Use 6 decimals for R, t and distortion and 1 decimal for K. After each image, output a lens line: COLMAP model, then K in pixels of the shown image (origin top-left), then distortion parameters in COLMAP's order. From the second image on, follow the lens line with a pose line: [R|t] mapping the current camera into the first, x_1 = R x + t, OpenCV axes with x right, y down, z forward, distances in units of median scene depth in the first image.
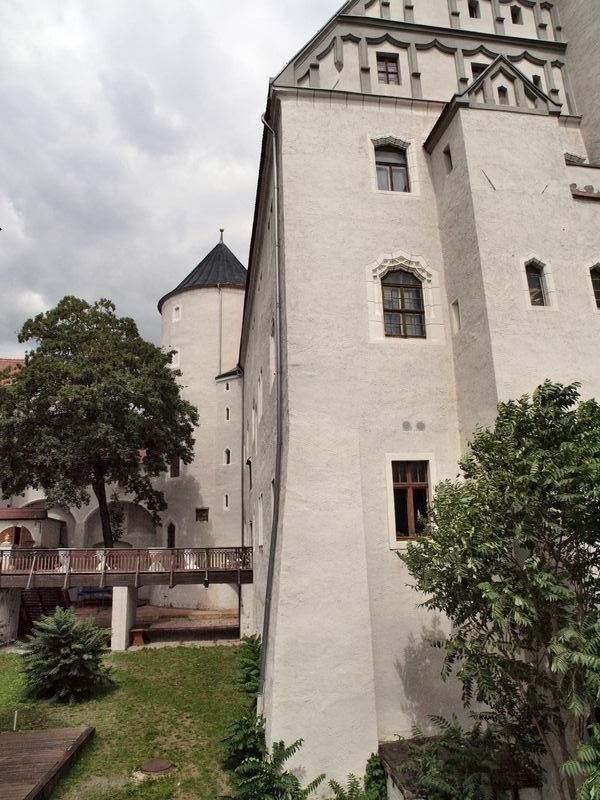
lens RADIAL K [[580.8, 0, 305.8], [0, 580.8, 401.0], [0, 0, 1]] dist [-0.110207, 0.082331]
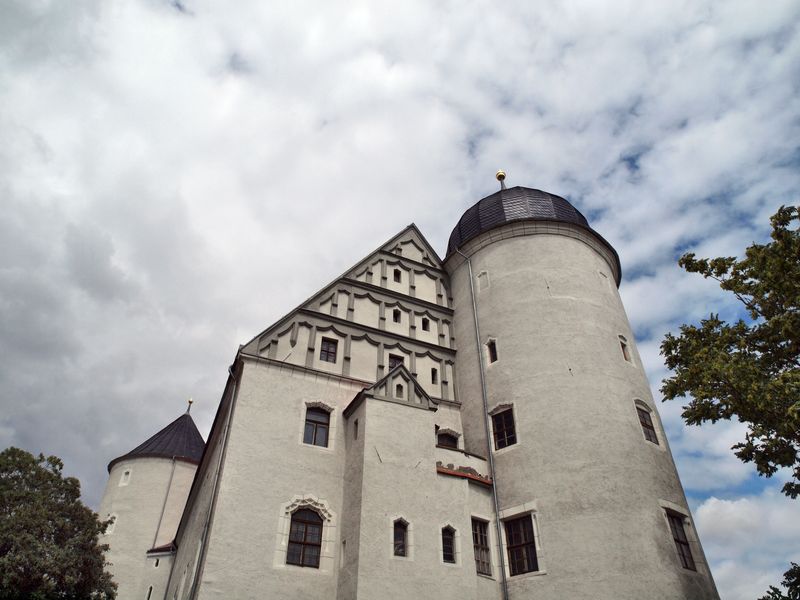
lens RADIAL K [[580.8, 0, 416.7], [0, 580.8, 296.4], [0, 0, 1]] dist [-0.110207, 0.082331]
pose [[0.963534, 0.187404, 0.191004, 0.061312], [-0.084527, 0.890416, -0.447231, -0.094560], [-0.253886, 0.414777, 0.873786, -0.370357]]
